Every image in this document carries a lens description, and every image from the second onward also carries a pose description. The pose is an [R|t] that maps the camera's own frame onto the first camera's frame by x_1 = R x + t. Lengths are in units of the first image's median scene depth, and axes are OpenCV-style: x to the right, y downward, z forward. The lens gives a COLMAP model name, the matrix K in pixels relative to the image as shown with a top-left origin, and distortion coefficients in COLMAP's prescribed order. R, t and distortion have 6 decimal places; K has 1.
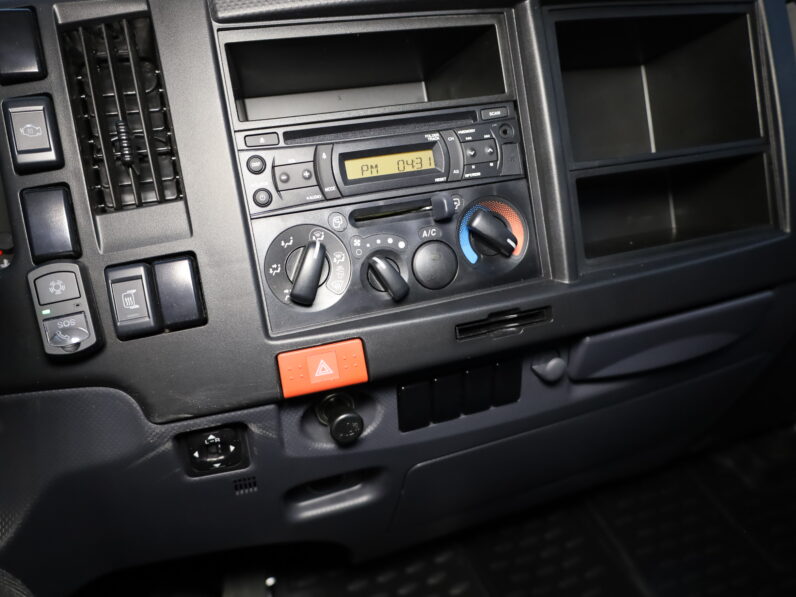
lens RADIAL K [[613.9, 0, 395.9], [0, 613.9, 297.3], [0, 0, 1]] dist [-0.018997, 0.011247]
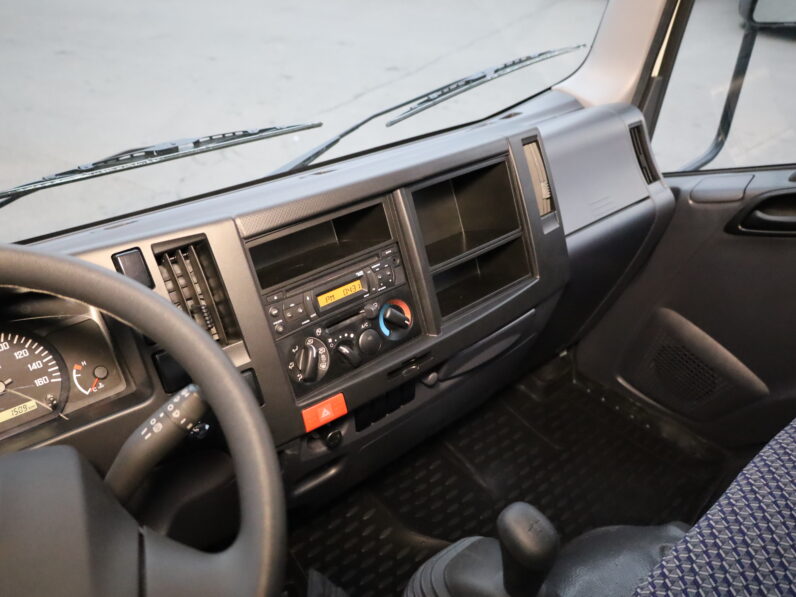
lens RADIAL K [[612.9, 0, 398.1], [0, 612.9, 298.5], [0, 0, 1]] dist [-0.019809, -0.003563]
pose [[0.939432, -0.157539, 0.304383, -0.382191], [0.128205, 0.985151, 0.114200, -0.369316], [-0.317854, -0.068260, 0.945679, -0.720296]]
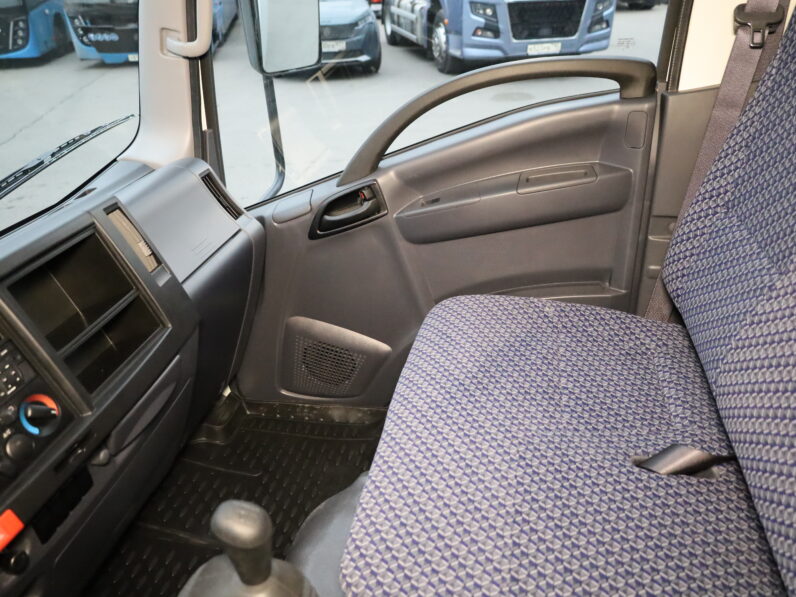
lens RADIAL K [[603.8, 0, 411.8], [0, 603.8, 298.2], [0, 0, 1]] dist [-0.023010, -0.000215]
pose [[0.497202, -0.401638, 0.769076, -0.500436], [0.410997, 0.889672, 0.198911, -0.300493], [-0.764115, 0.217189, 0.607418, -0.931947]]
